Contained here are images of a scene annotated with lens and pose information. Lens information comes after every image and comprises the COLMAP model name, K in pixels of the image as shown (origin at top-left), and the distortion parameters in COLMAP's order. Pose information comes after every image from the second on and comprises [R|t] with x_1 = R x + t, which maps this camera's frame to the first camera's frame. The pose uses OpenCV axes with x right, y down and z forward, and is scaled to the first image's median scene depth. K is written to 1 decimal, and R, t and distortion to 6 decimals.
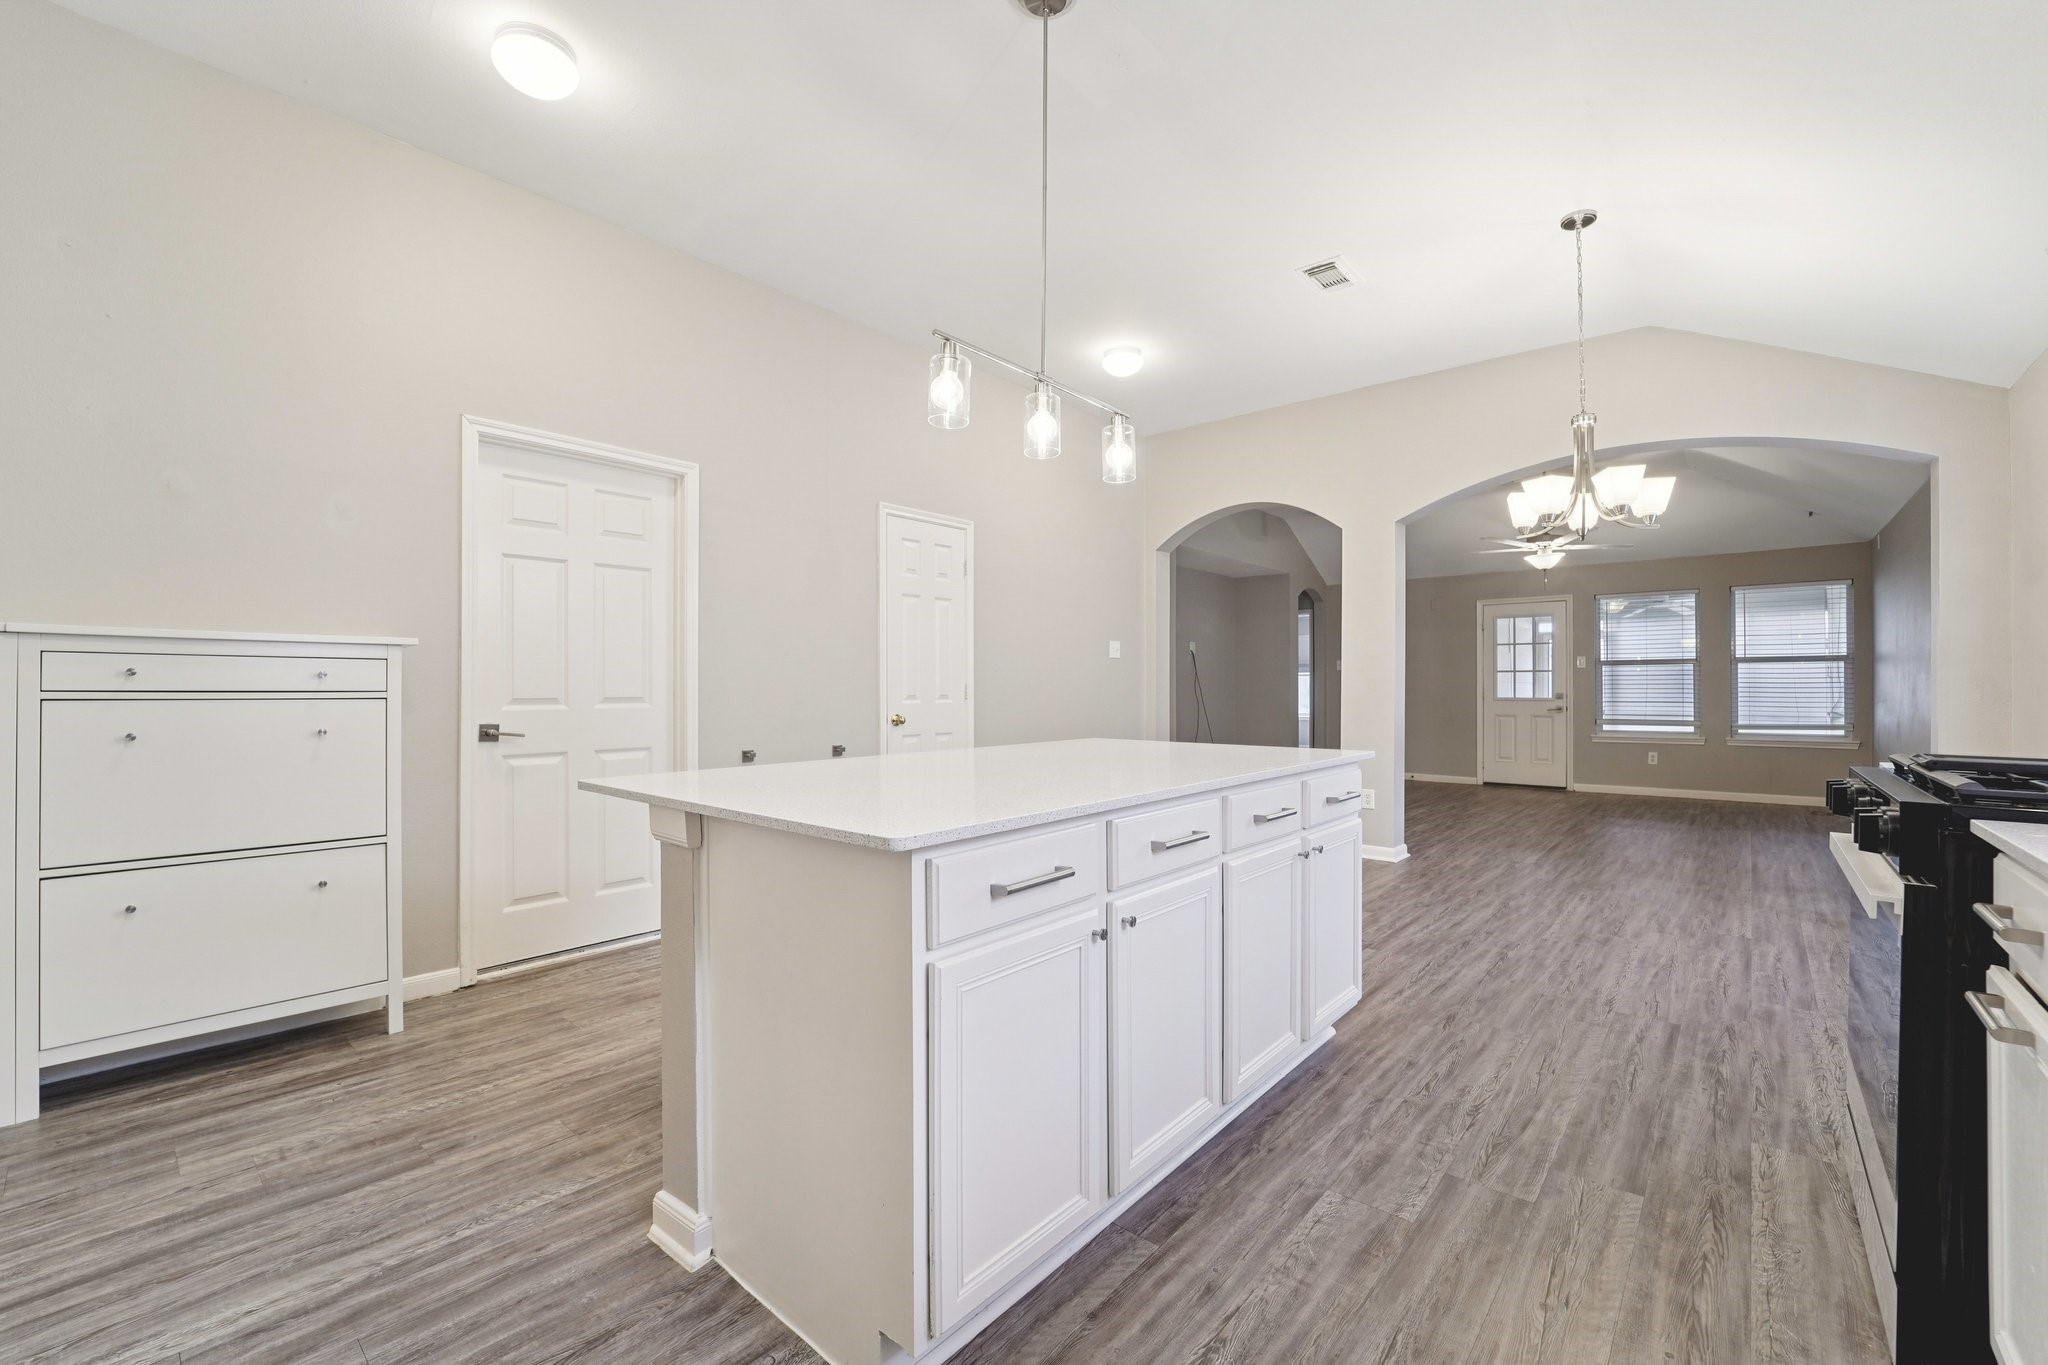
lens RADIAL K [[845.5, 0, 1017.9], [0, 845.5, 686.1], [0, 0, 1]] dist [-0.021850, 0.000867]
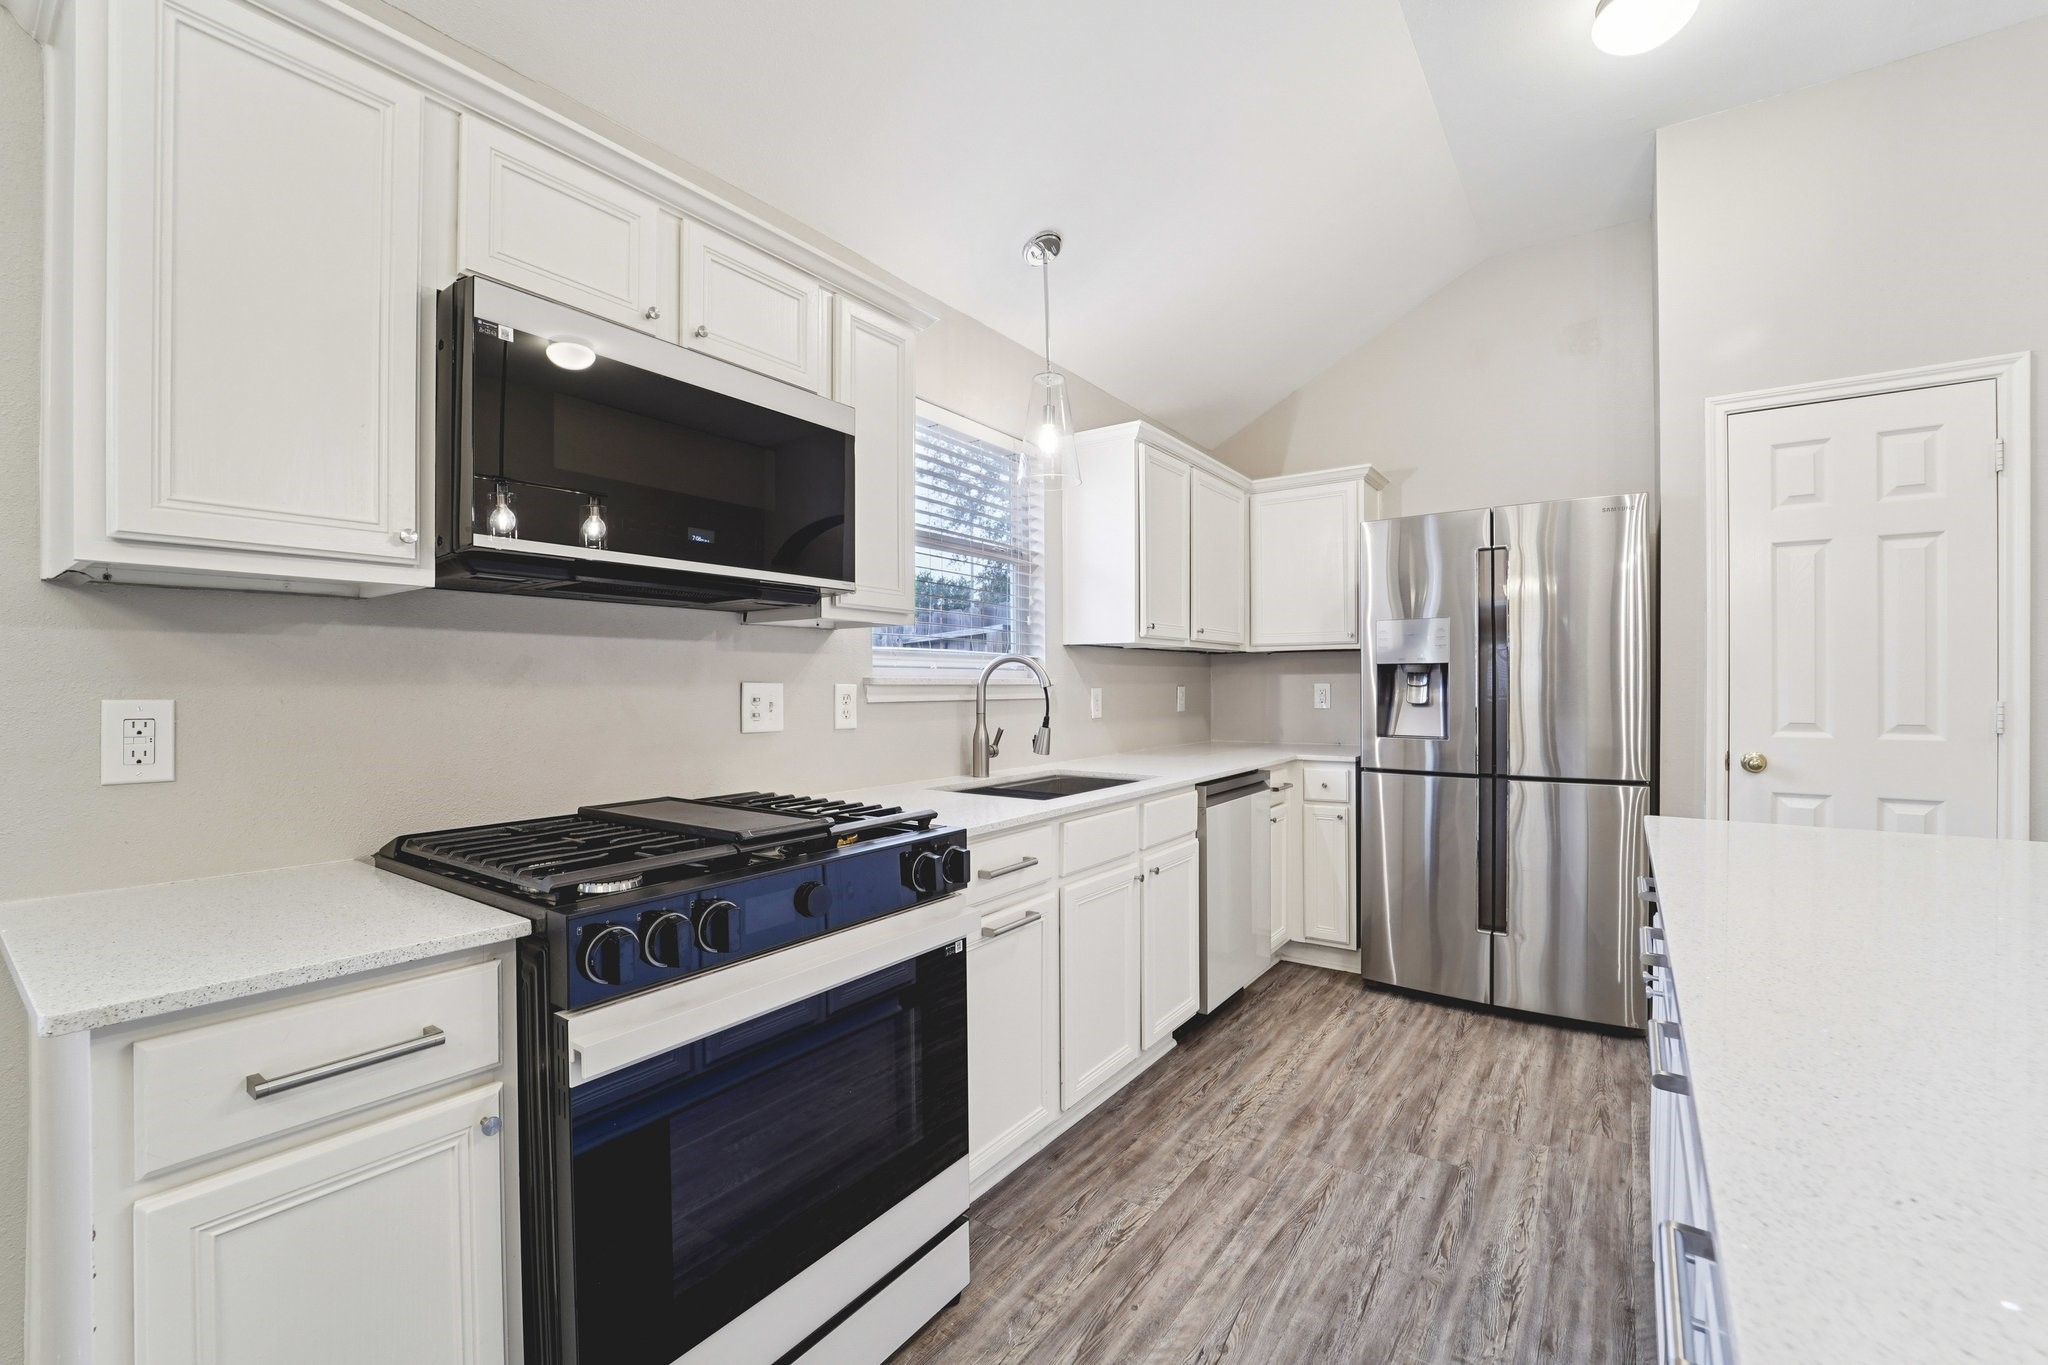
lens RADIAL K [[845.5, 0, 1035.6], [0, 845.5, 688.6], [0, 0, 1]] dist [-0.021850, 0.000867]
pose [[-0.994446, 0.004049, -0.105171, 0.358458], [0.004016, 0.999992, 0.000523, -0.021295], [0.105172, 0.000098, -0.994454, 0.735760]]
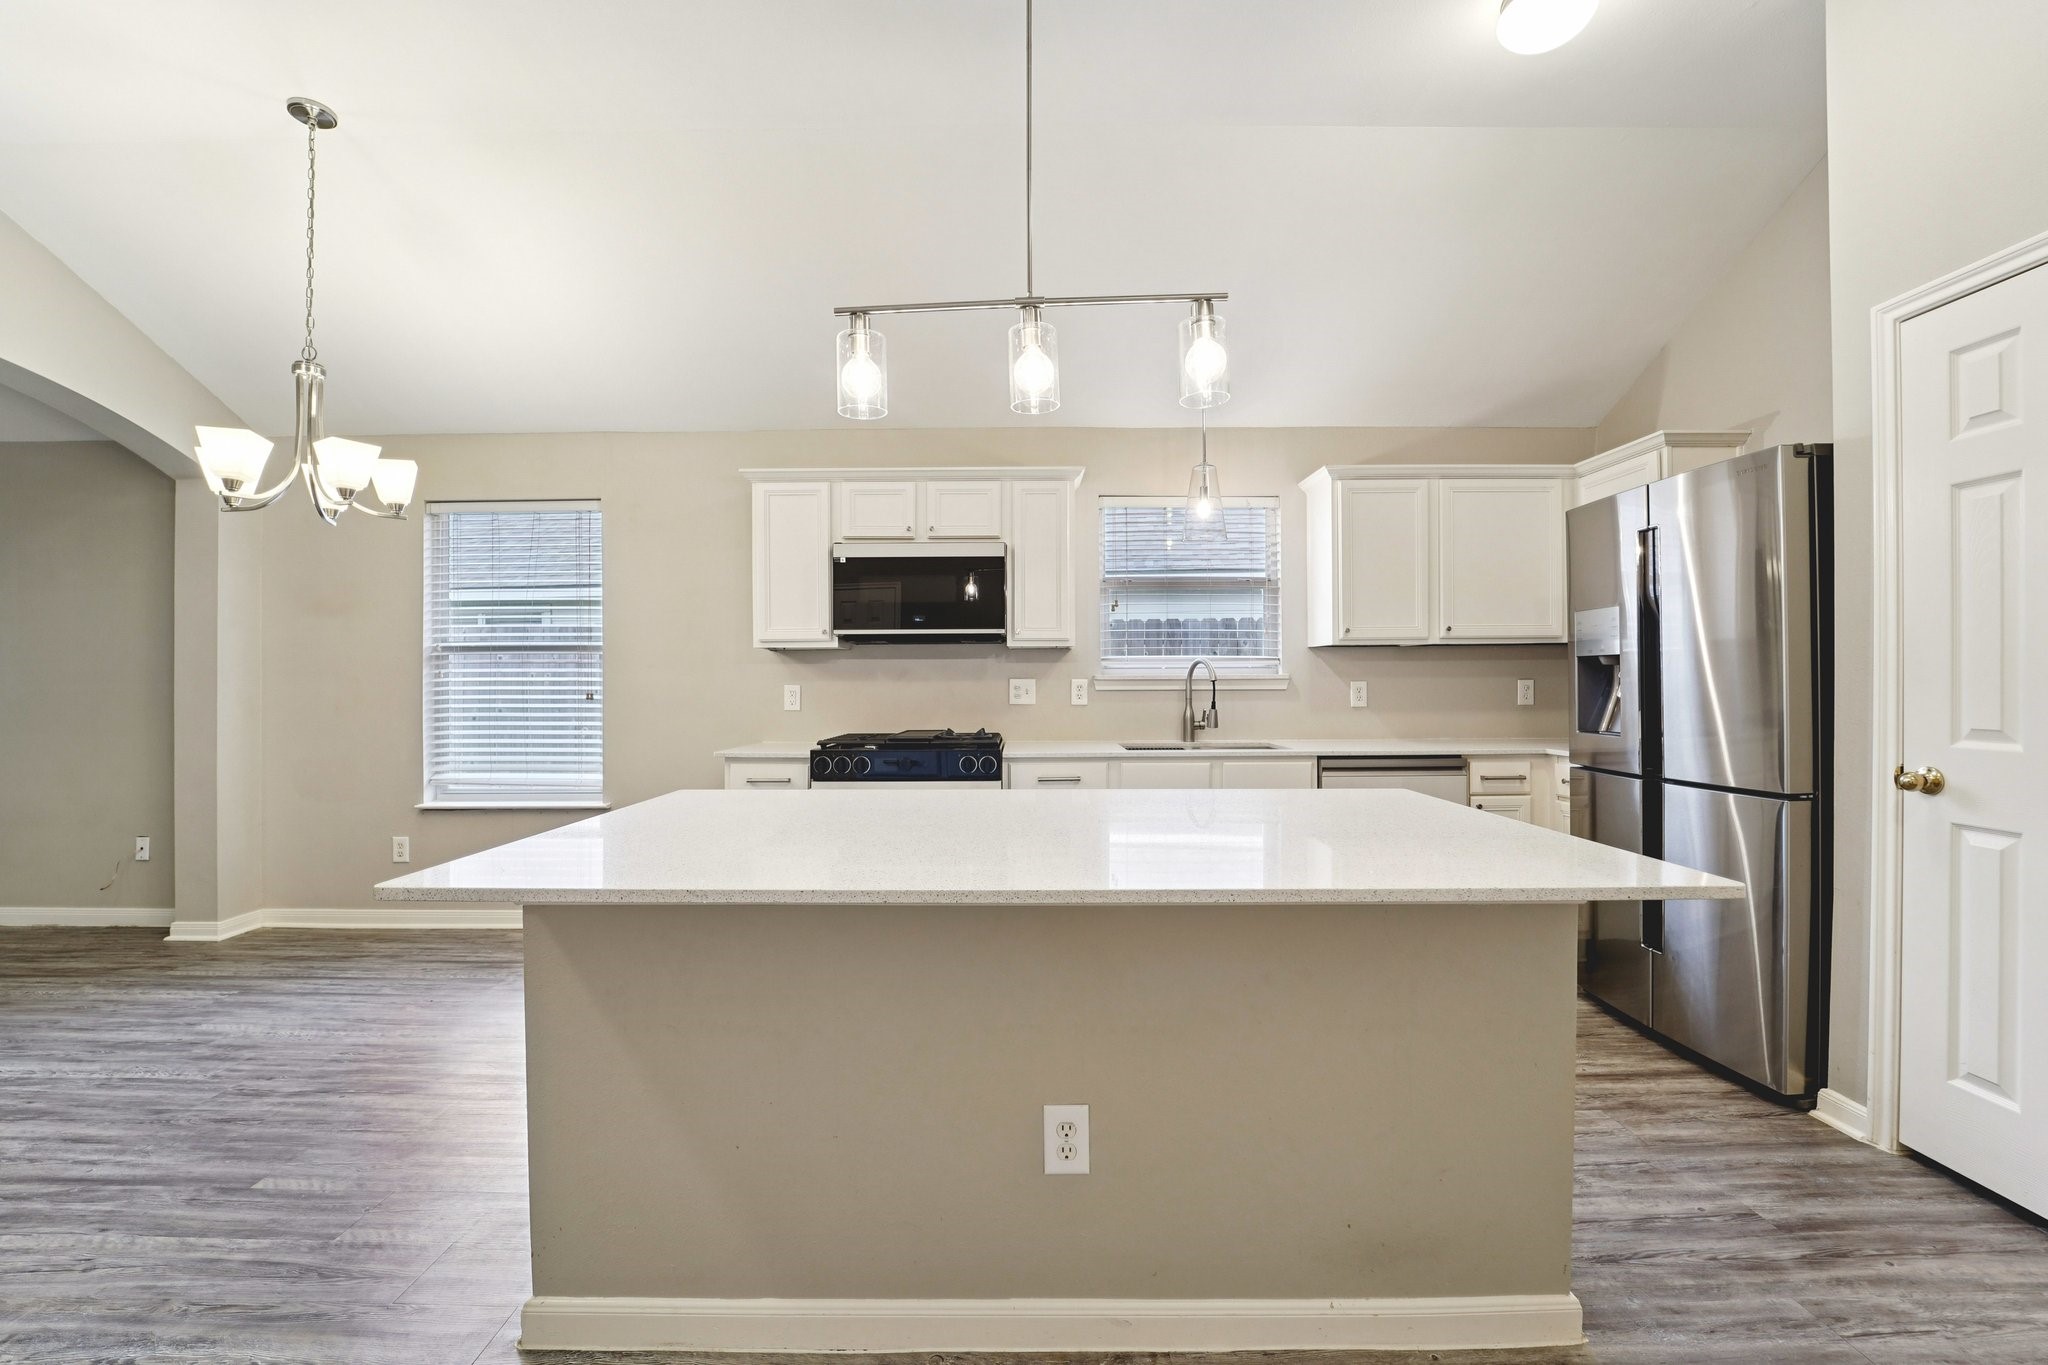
lens RADIAL K [[845.5, 0, 1033.6], [0, 845.5, 686.2], [0, 0, 1]] dist [-0.021850, 0.000867]
pose [[-0.668062, 0.000305, 0.744106, -0.300731], [0.002490, 0.999995, 0.001825, -0.018229], [-0.744101, 0.003073, -0.668060, 0.863205]]
